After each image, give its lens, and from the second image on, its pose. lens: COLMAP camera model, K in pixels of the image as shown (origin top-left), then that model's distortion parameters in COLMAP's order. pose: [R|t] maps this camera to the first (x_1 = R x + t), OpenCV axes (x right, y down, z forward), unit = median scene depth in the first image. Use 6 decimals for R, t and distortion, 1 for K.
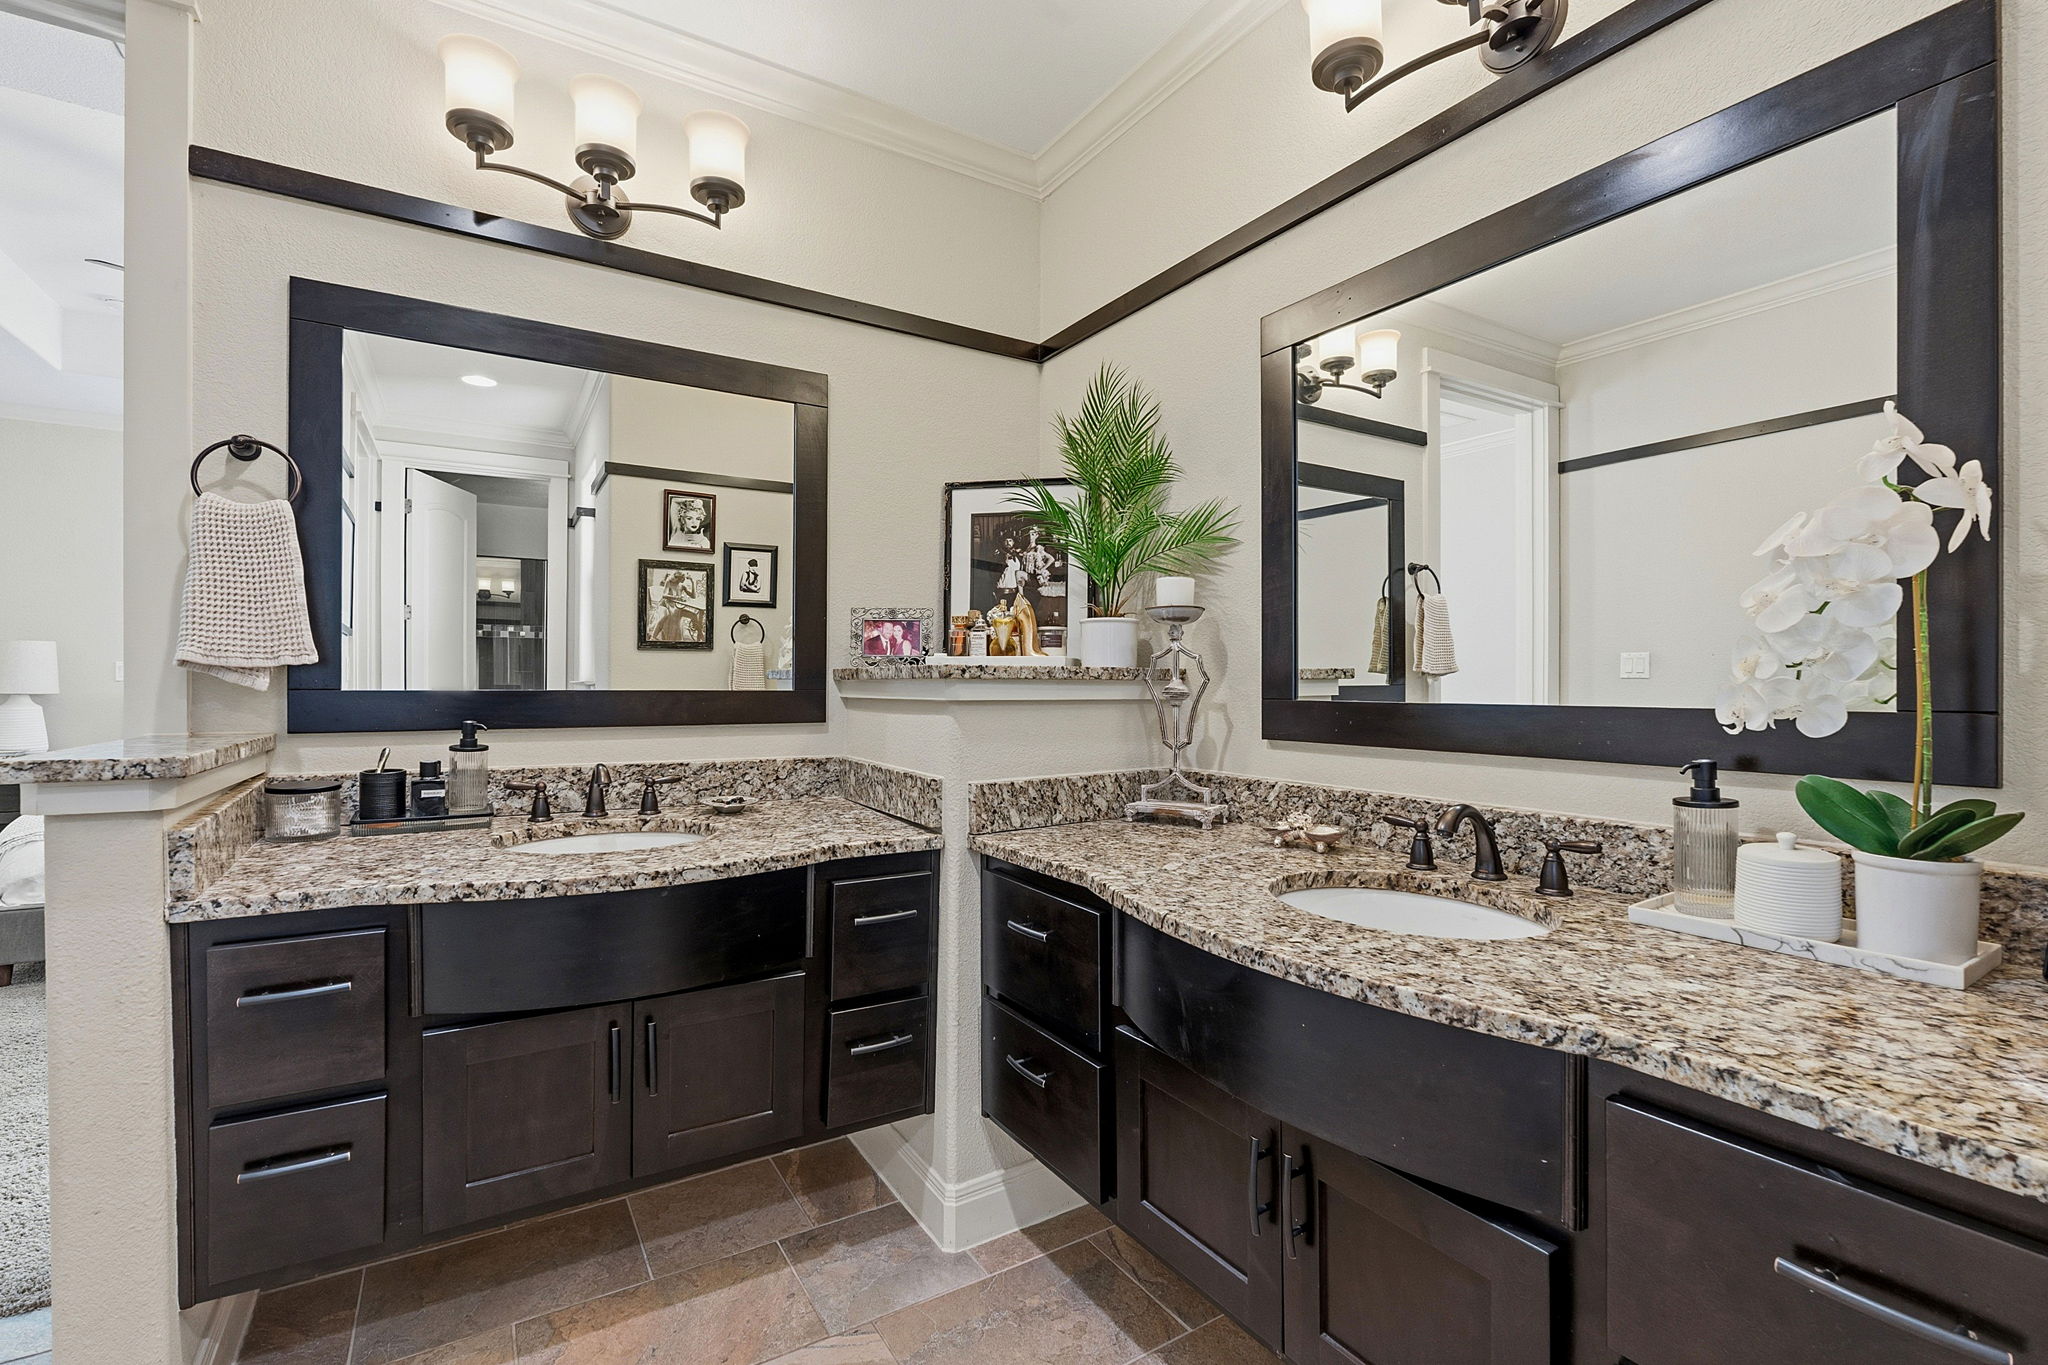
lens RADIAL K [[913.5, 0, 1016.8], [0, 913.5, 683.5], [0, 0, 1]] dist [-0.003283, 0.000791]
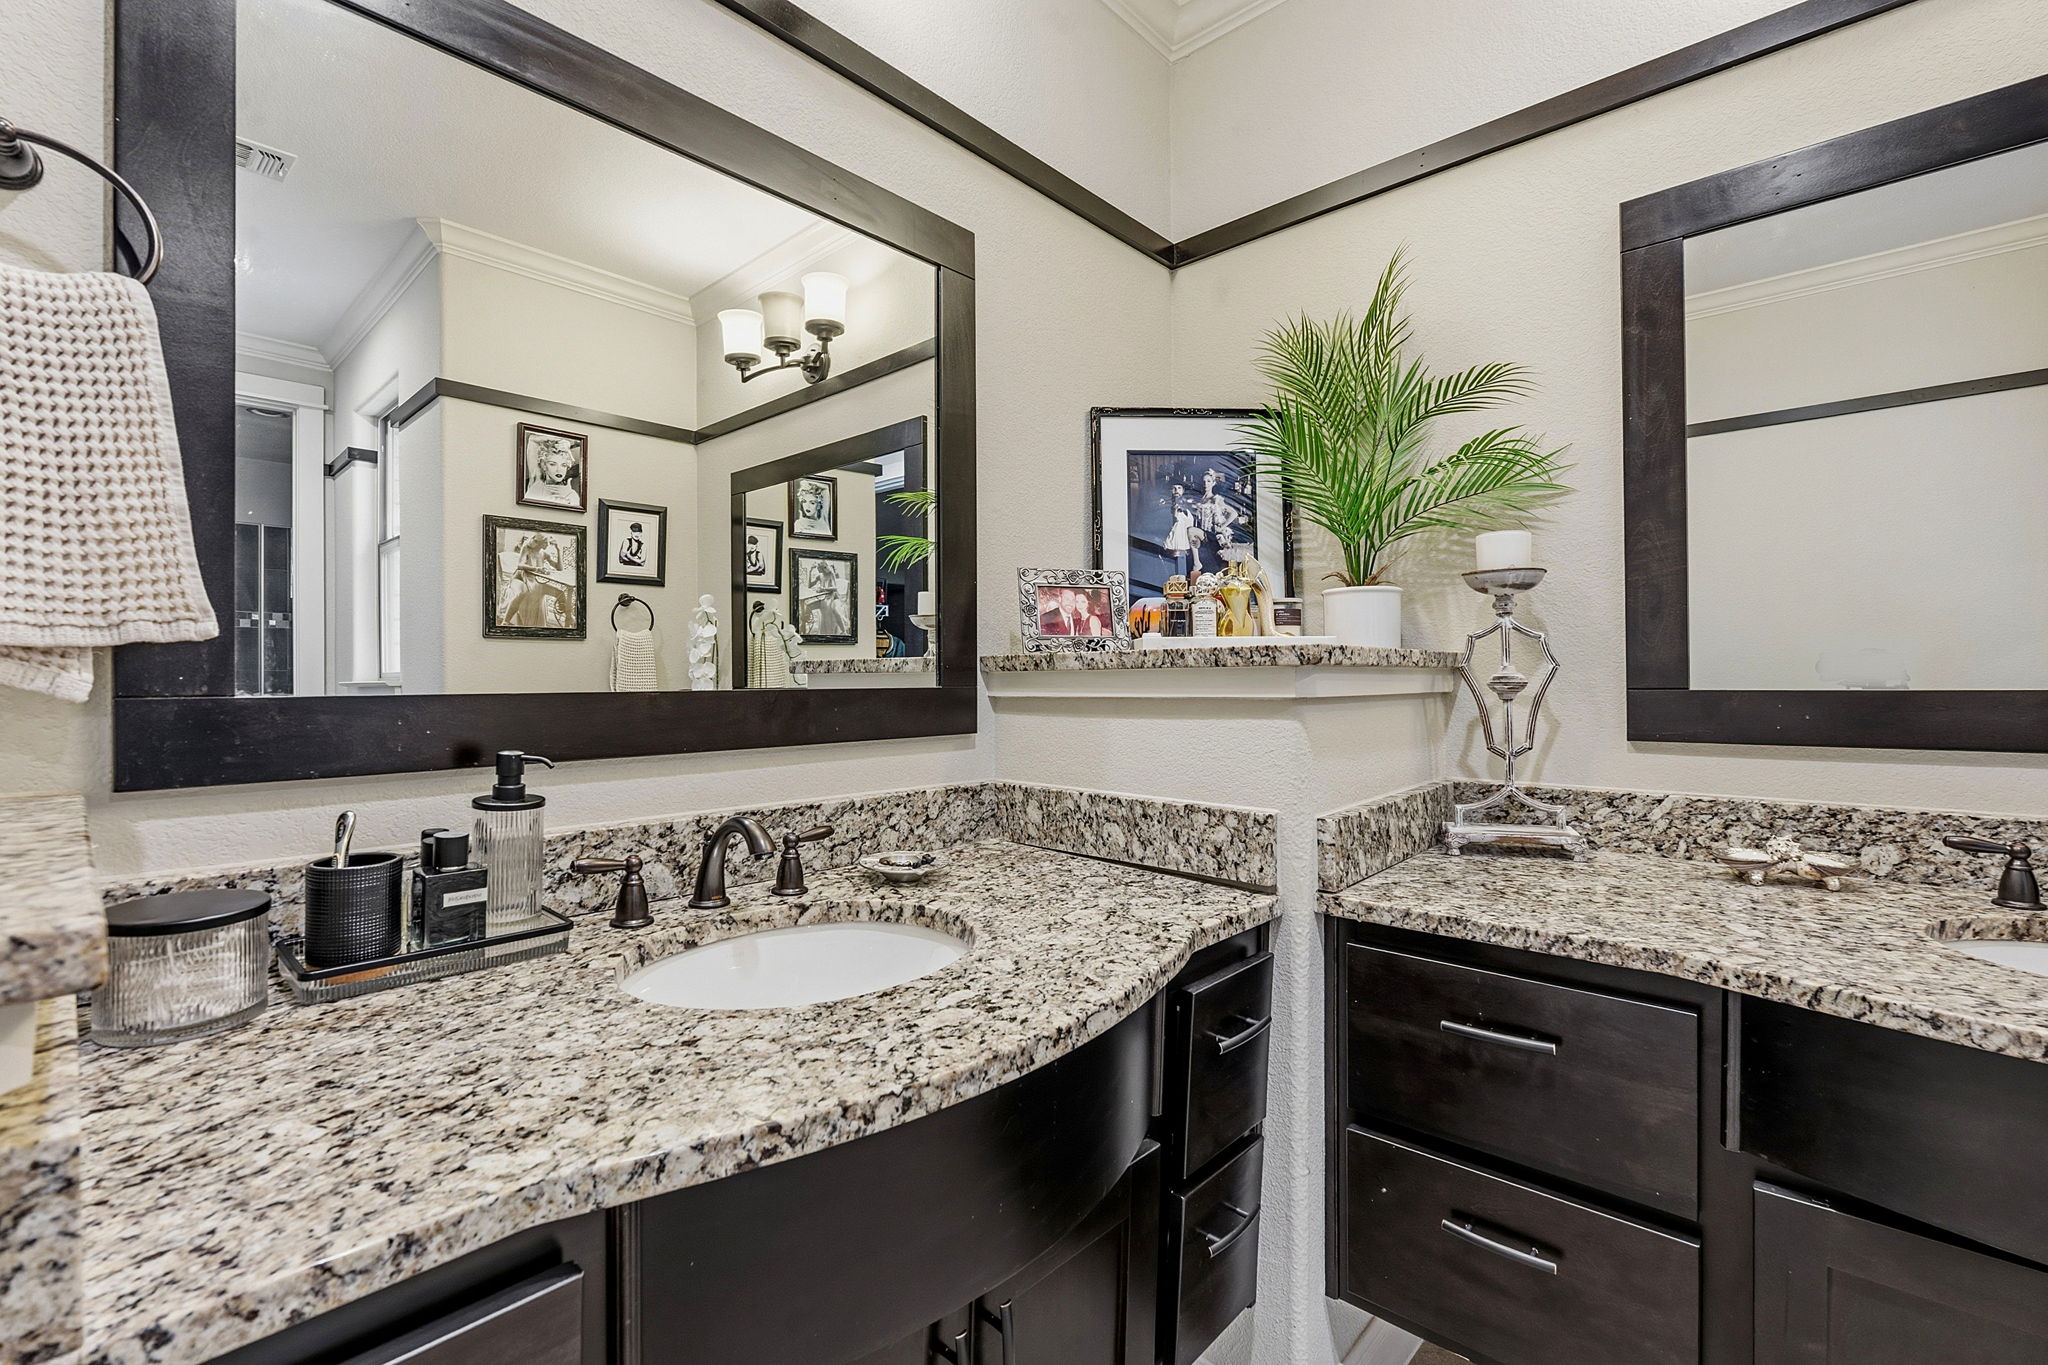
lens RADIAL K [[913.5, 0, 1029.4], [0, 913.5, 675.9], [0, 0, 1]] dist [-0.003283, 0.000791]
pose [[0.961334, -0.010086, 0.275200, -0.419151], [0.011585, 0.999926, -0.003821, 0.002628], [-0.275141, 0.006861, 0.961379, 0.374380]]
